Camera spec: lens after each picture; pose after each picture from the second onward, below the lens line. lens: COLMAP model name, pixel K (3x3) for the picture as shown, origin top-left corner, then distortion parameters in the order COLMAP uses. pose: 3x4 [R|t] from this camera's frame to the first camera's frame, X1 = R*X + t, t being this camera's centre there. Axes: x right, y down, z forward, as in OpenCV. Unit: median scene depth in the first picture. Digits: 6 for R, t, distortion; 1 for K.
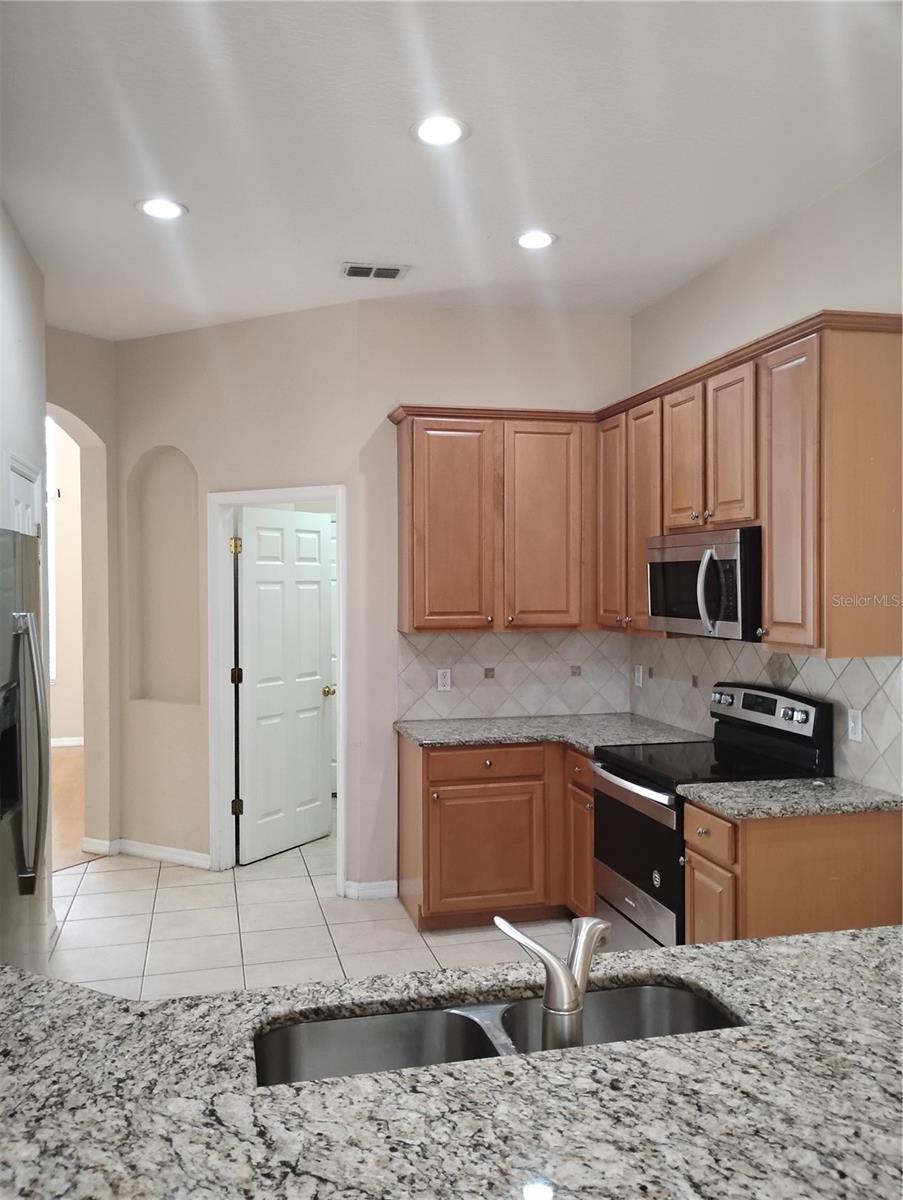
lens RADIAL K [[987.7, 0, 460.0], [0, 987.7, 600.0], [0, 0, 1]] dist [0.035539, -0.051105]
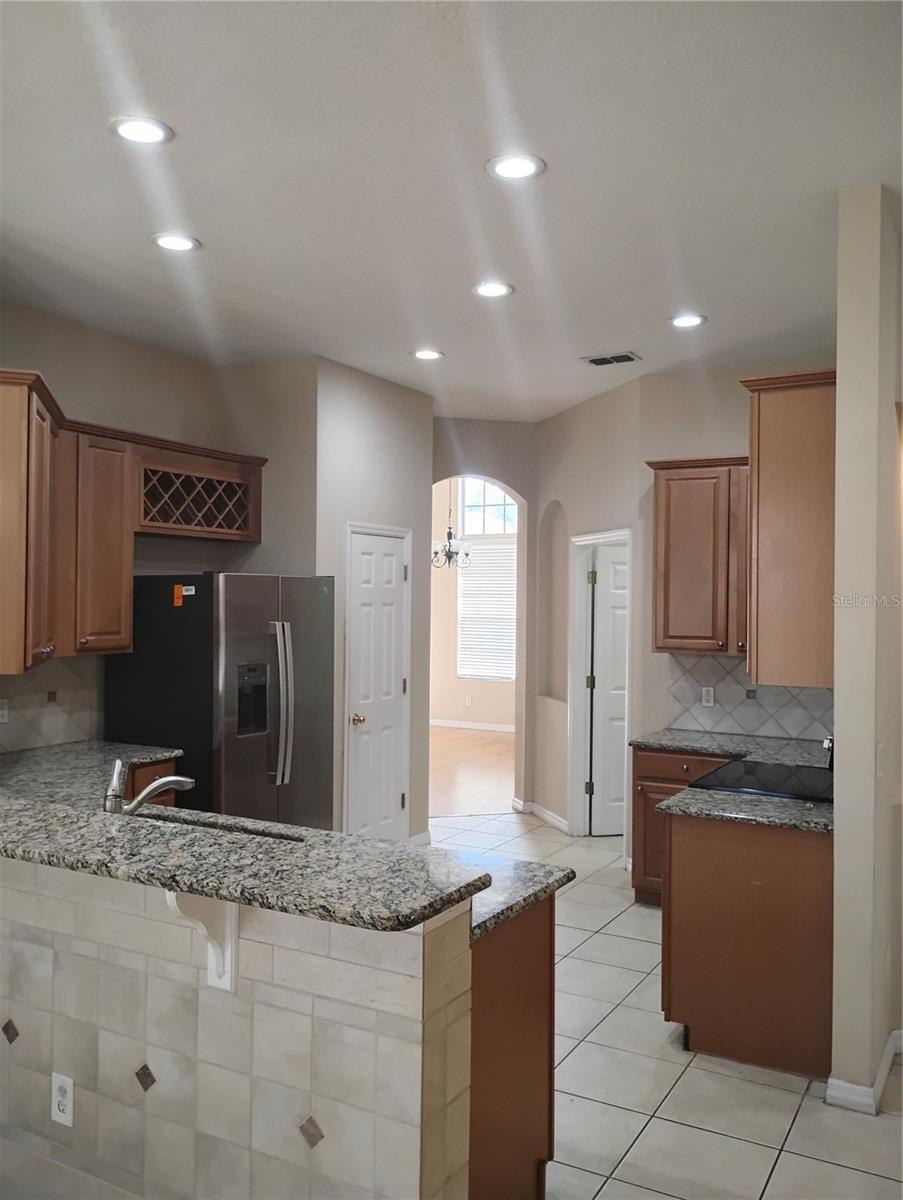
lens RADIAL K [[987.7, 0, 450.1], [0, 987.7, 602.3], [0, 0, 1]] dist [0.035539, -0.051105]
pose [[0.721806, 0.014144, -0.691951, 0.593415], [-0.029468, 0.999513, -0.010309, -0.007156], [0.691468, 0.027832, 0.721871, -0.027095]]
